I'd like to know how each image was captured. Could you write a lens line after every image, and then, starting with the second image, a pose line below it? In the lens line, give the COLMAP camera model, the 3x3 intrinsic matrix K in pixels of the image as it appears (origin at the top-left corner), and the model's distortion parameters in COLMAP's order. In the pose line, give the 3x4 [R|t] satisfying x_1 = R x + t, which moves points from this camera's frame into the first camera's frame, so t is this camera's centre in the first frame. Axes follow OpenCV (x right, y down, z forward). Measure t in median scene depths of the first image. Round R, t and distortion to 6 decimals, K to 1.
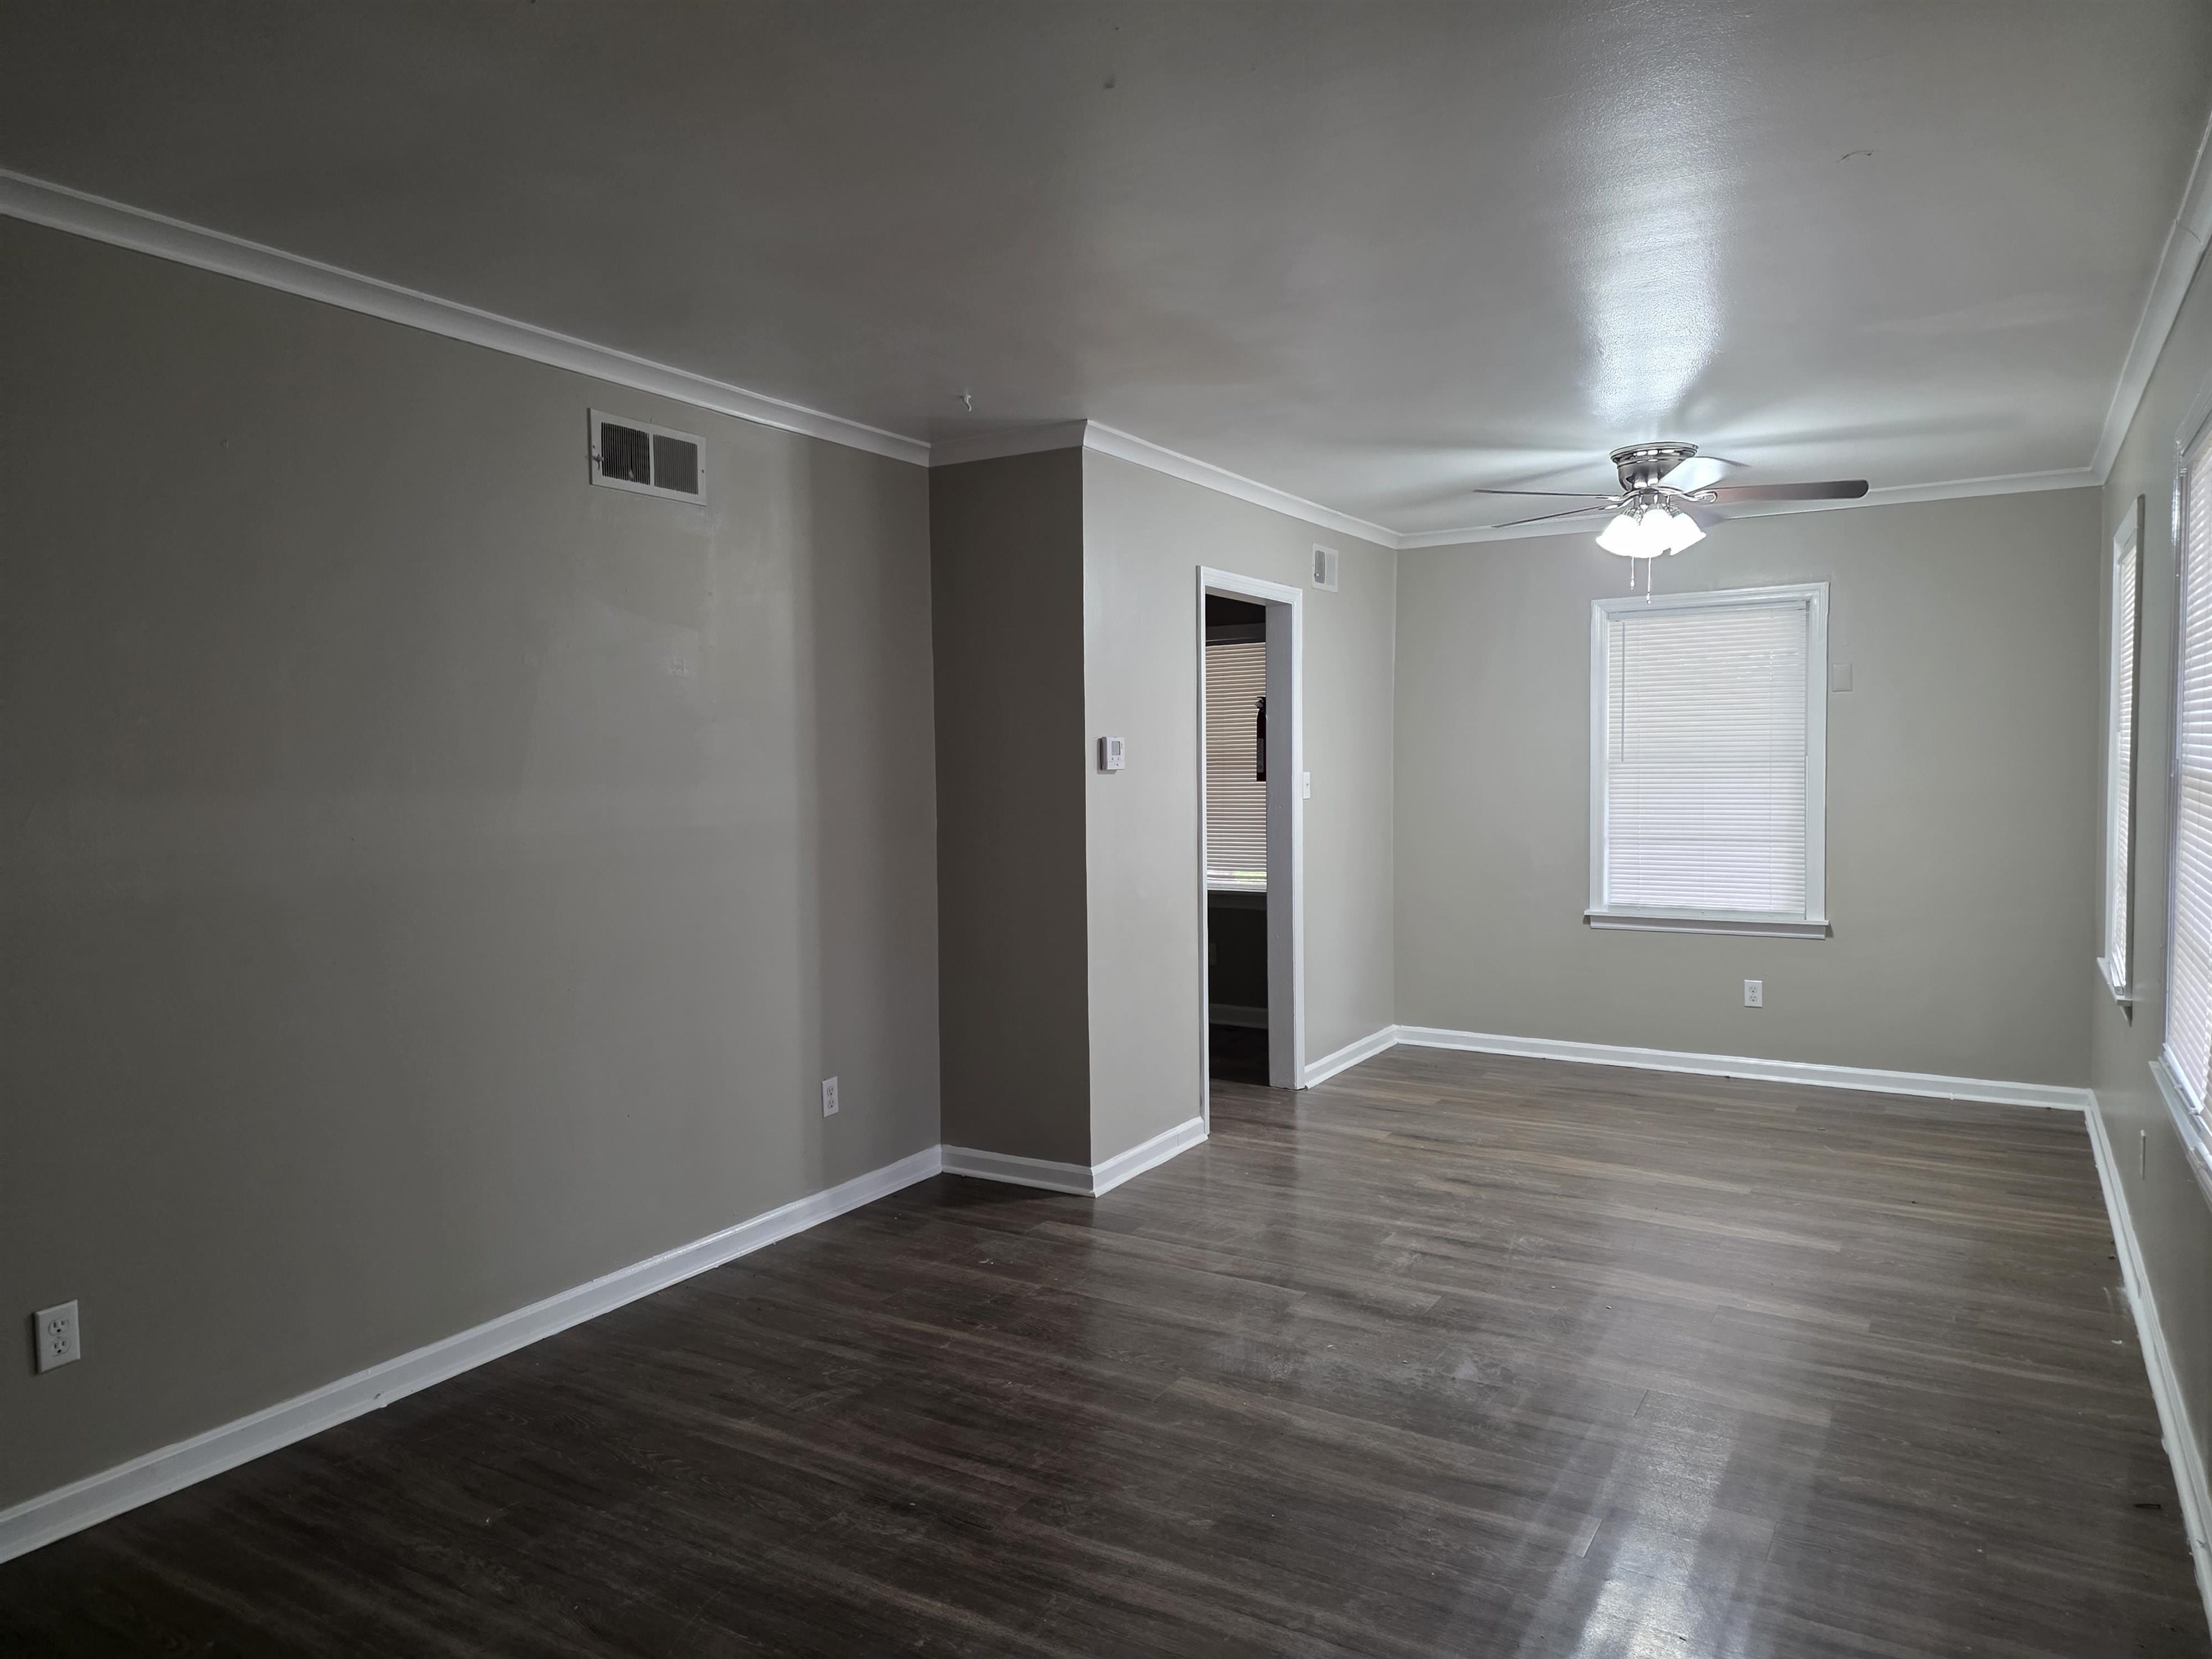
lens RADIAL K [[1489.8, 0, 1113.5], [0, 1489.8, 823.1], [0, 0, 1]] dist [0.004358, -0.002063]
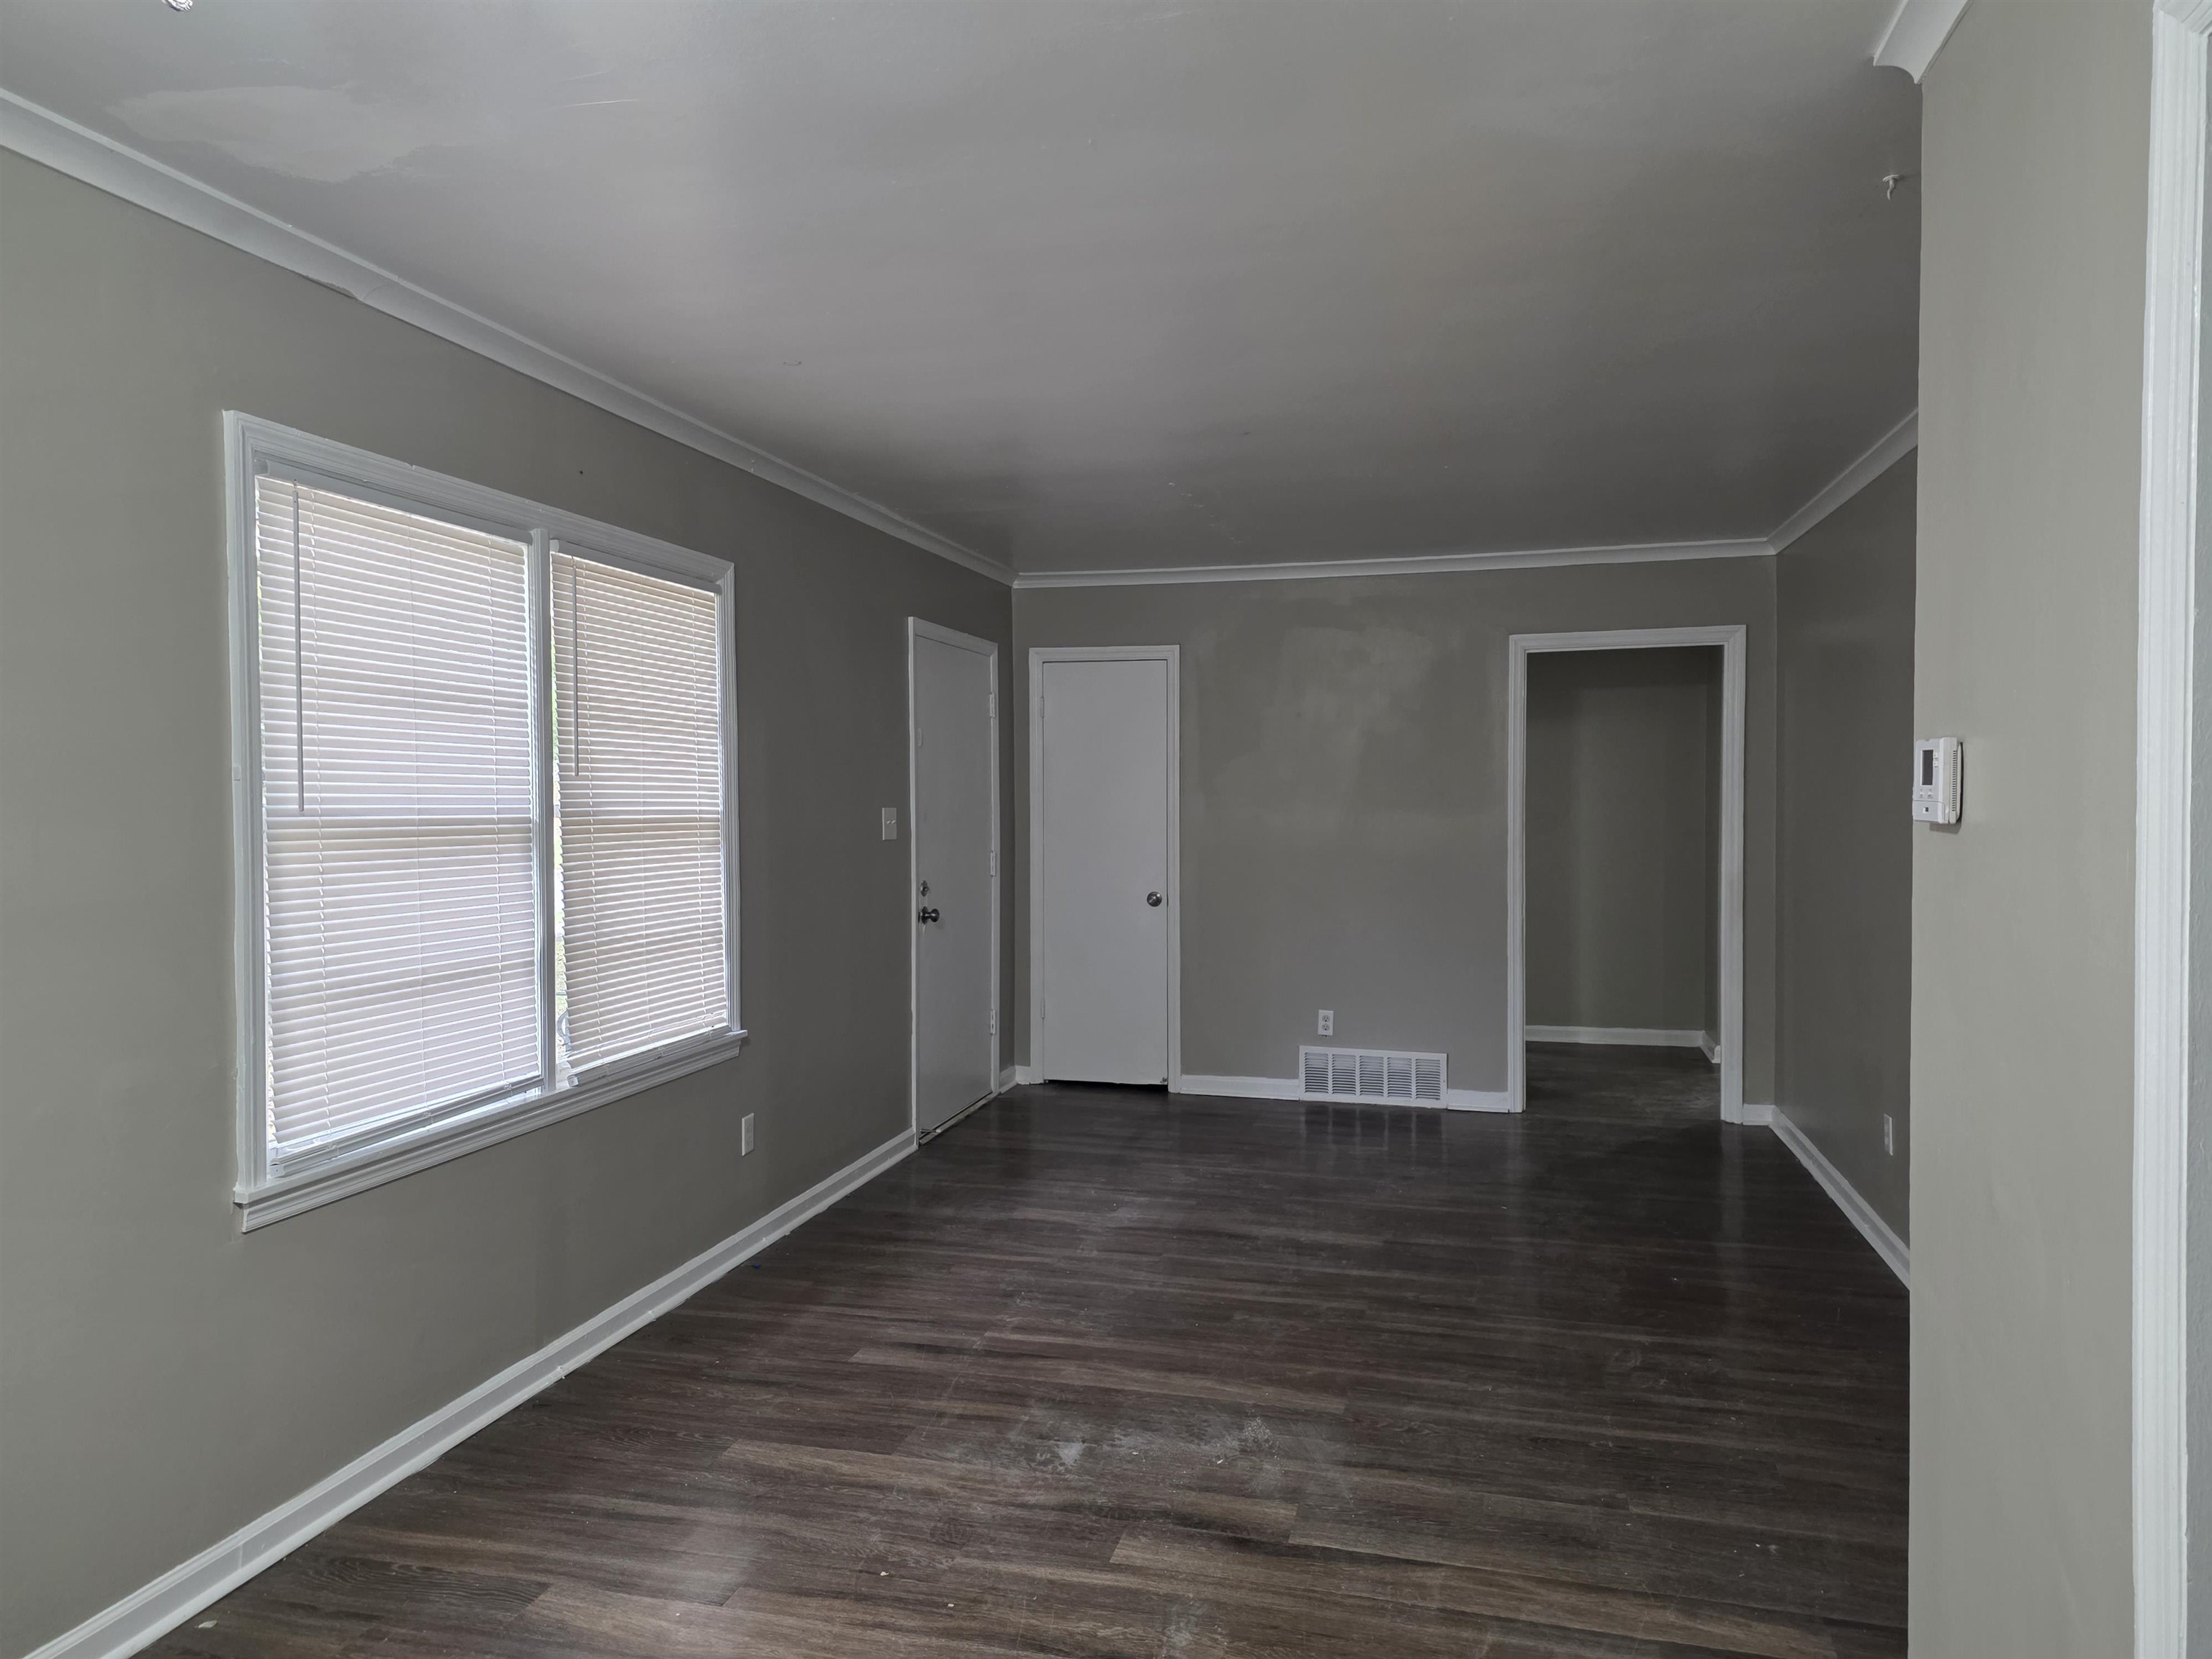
lens RADIAL K [[1489.8, 0, 1111.3], [0, 1489.8, 828.6], [0, 0, 1]] dist [0.004358, -0.002063]
pose [[-0.961509, 0.022834, -0.273824, 0.460105], [0.001986, 0.997092, 0.076177, -0.099609], [0.274767, 0.072701, -0.958758, 1.876619]]
